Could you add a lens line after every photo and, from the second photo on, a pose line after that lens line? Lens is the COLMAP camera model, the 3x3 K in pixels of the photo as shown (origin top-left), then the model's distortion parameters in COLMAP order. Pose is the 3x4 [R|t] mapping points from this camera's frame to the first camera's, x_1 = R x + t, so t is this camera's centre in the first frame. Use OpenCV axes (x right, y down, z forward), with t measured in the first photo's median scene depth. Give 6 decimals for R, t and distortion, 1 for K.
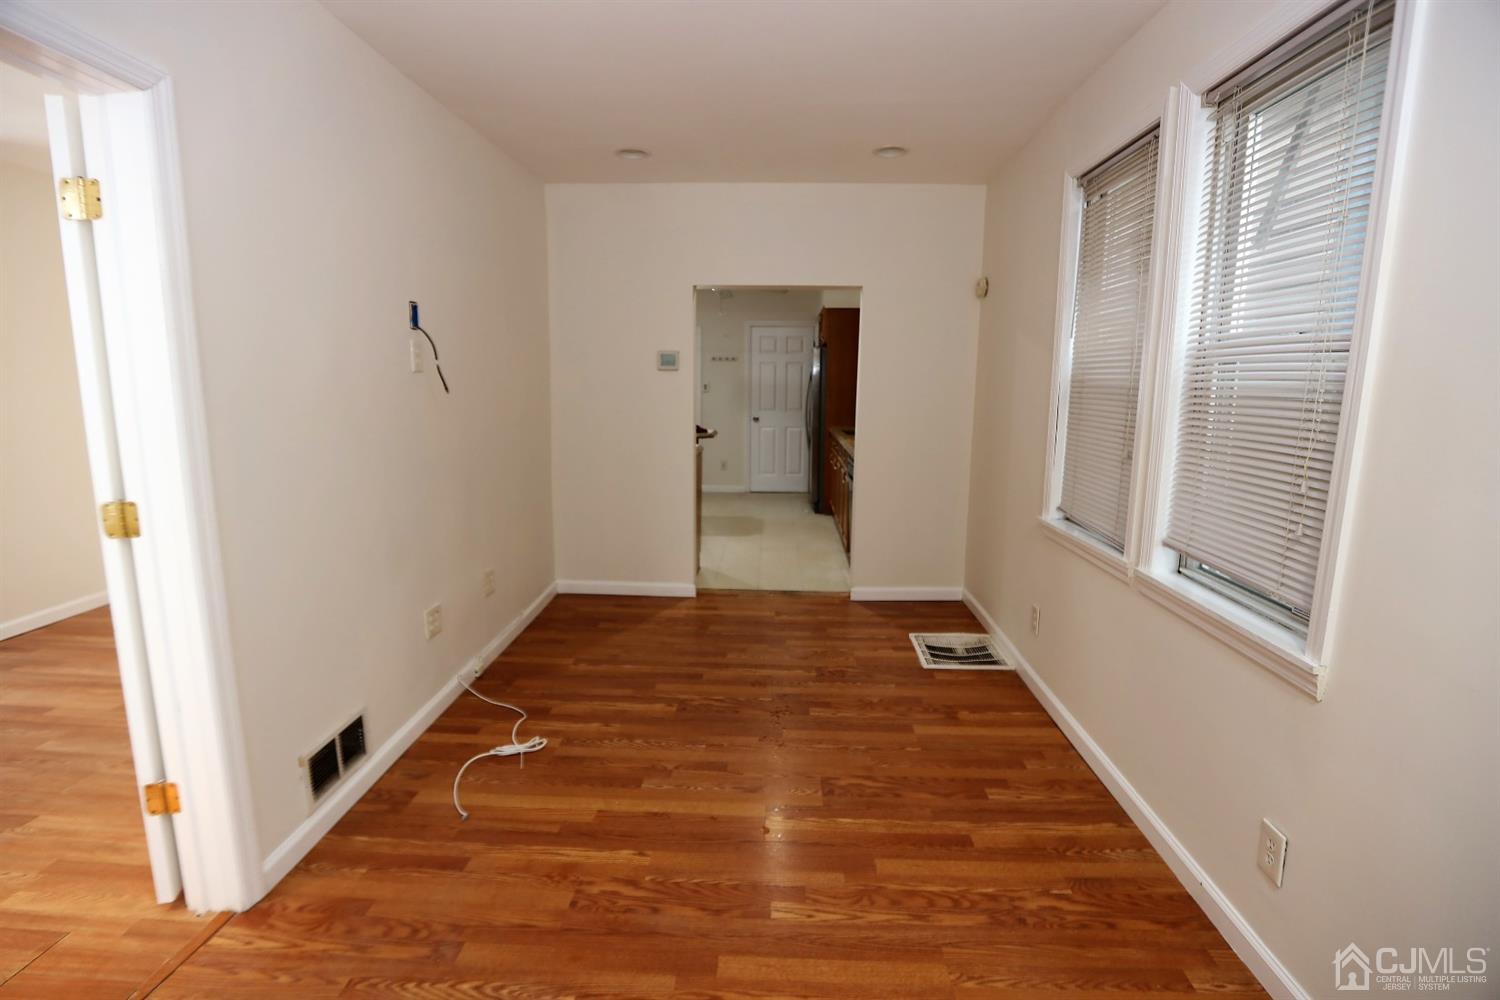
lens RADIAL K [[689.3, 0, 747.9], [0, 689.3, 493.3], [0, 0, 1]] dist [-0.053752, 0.018149]
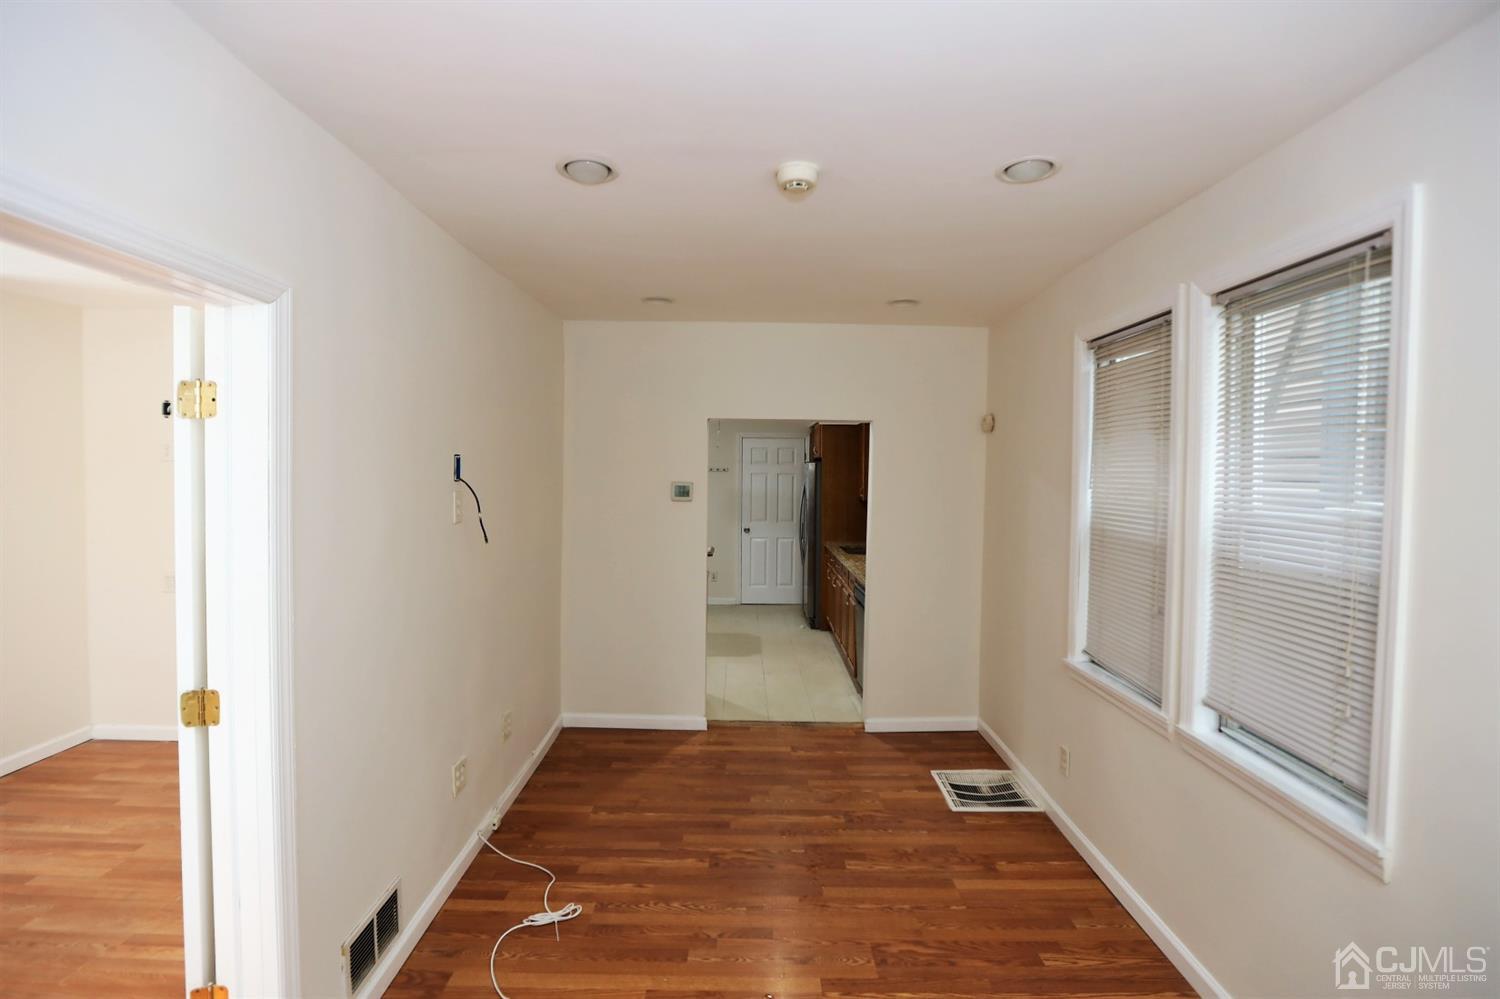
lens RADIAL K [[709.0, 0, 743.6], [0, 709.0, 496.0], [0, 0, 1]] dist [-0.043699, 0.012563]
pose [[0.999266, 0.001907, 0.038251, -0.105527], [0.002965, 0.991909, -0.126917, -0.085977], [-0.038183, 0.126938, 0.991176, -0.055650]]
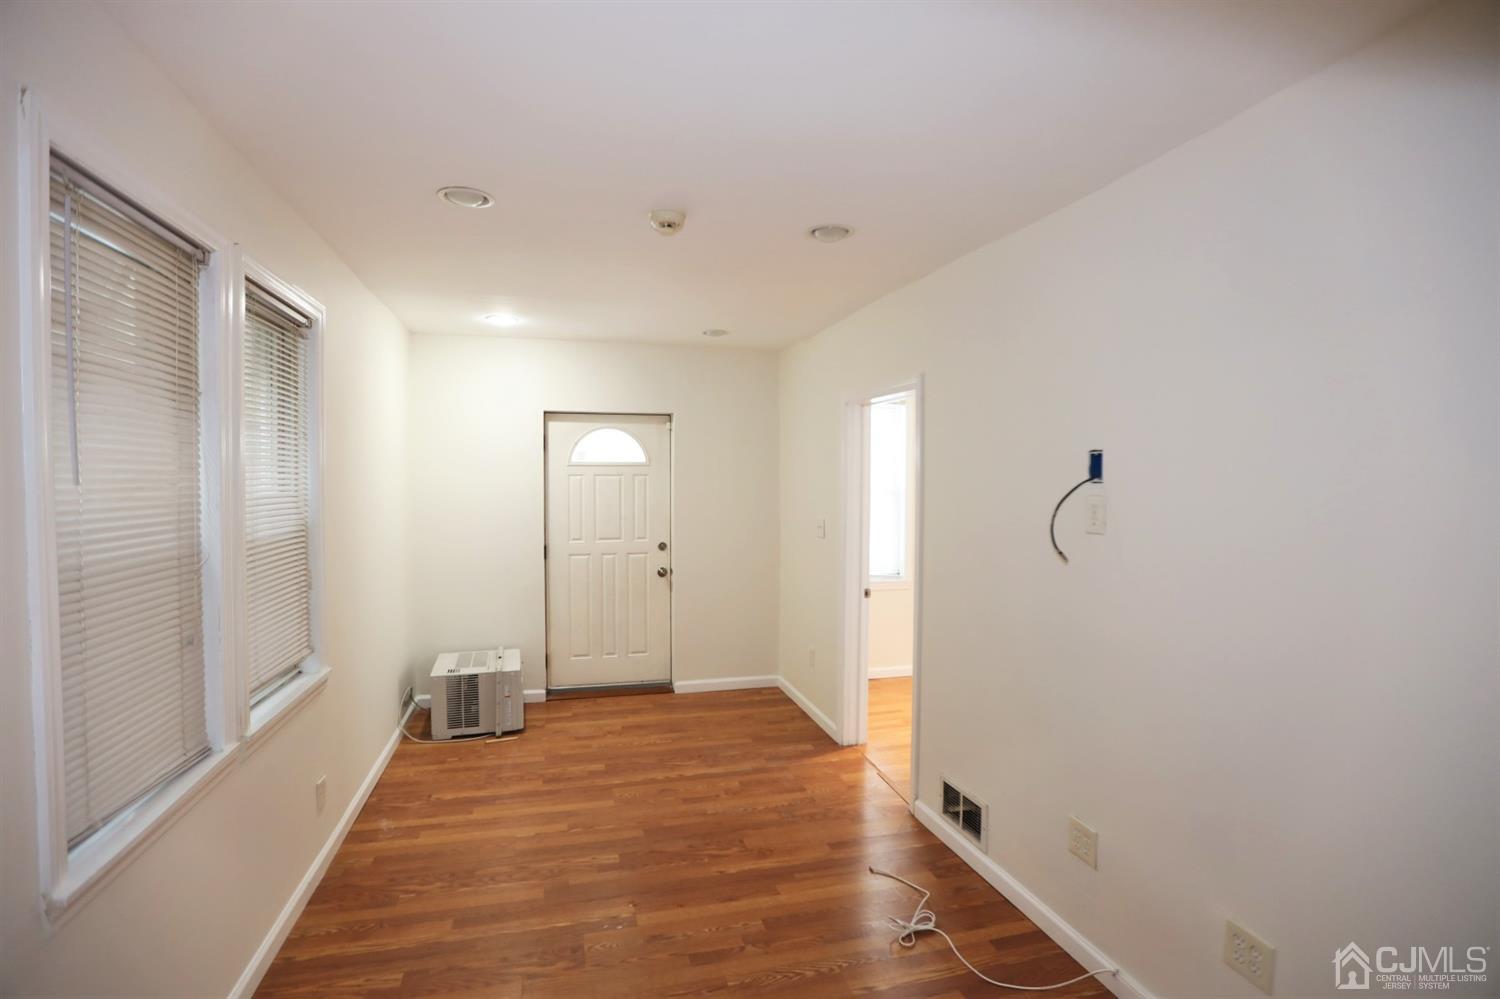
lens RADIAL K [[713.9, 0, 752.0], [0, 713.9, 490.7], [0, 0, 1]] dist [-0.061307, 0.024465]
pose [[-0.949987, -0.004860, -0.312251, 0.175076], [-0.060537, 0.983779, 0.168863, -0.355427], [0.306365, 0.179320, -0.934872, 1.700733]]
